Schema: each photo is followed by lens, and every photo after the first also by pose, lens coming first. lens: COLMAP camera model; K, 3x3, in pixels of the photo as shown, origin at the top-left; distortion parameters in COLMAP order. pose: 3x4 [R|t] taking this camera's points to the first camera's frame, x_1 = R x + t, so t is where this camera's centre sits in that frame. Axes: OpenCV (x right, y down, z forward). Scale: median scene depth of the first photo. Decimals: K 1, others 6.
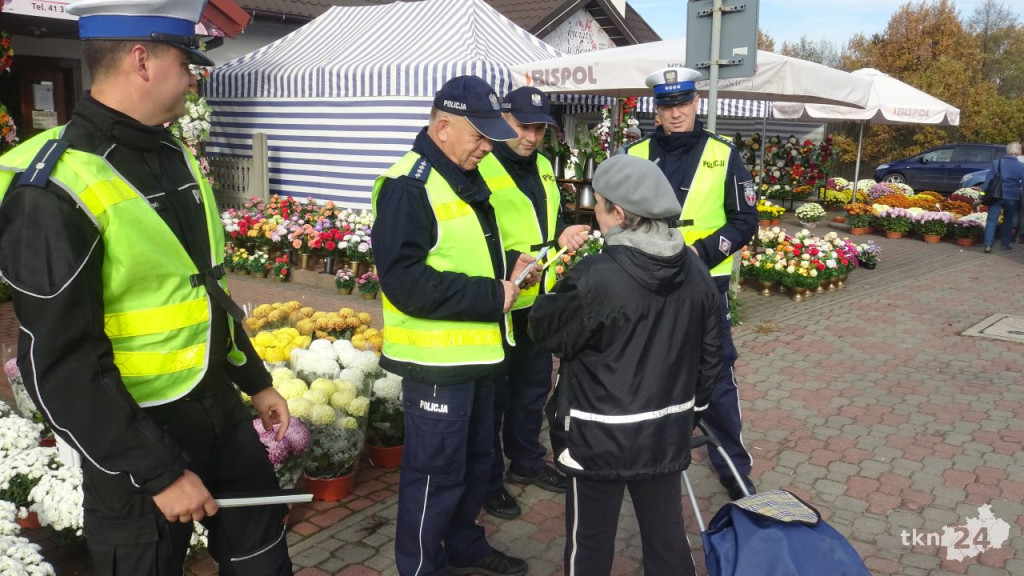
lens RADIAL K [[924.6, 0, 510.0], [0, 924.6, 277.4], [0, 0, 1]] dist [0.018182, -0.003835]
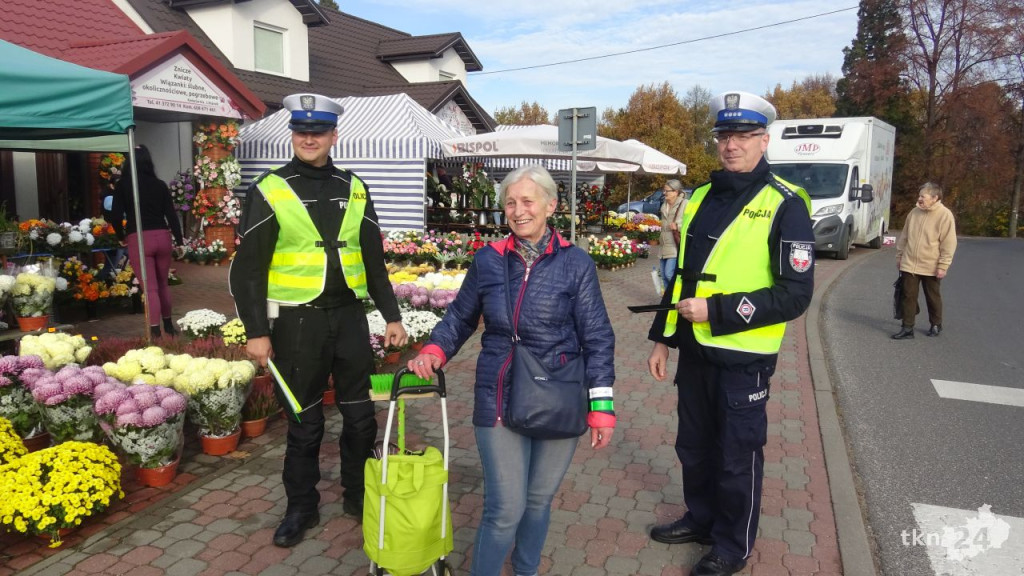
lens RADIAL K [[924.6, 0, 499.6], [0, 924.6, 260.3], [0, 0, 1]] dist [0.018182, -0.003835]
pose [[0.966988, -0.028025, 0.253277, -0.277116], [0.046698, 0.996591, -0.068017, 0.090033], [-0.250507, 0.077599, 0.965000, -0.528288]]
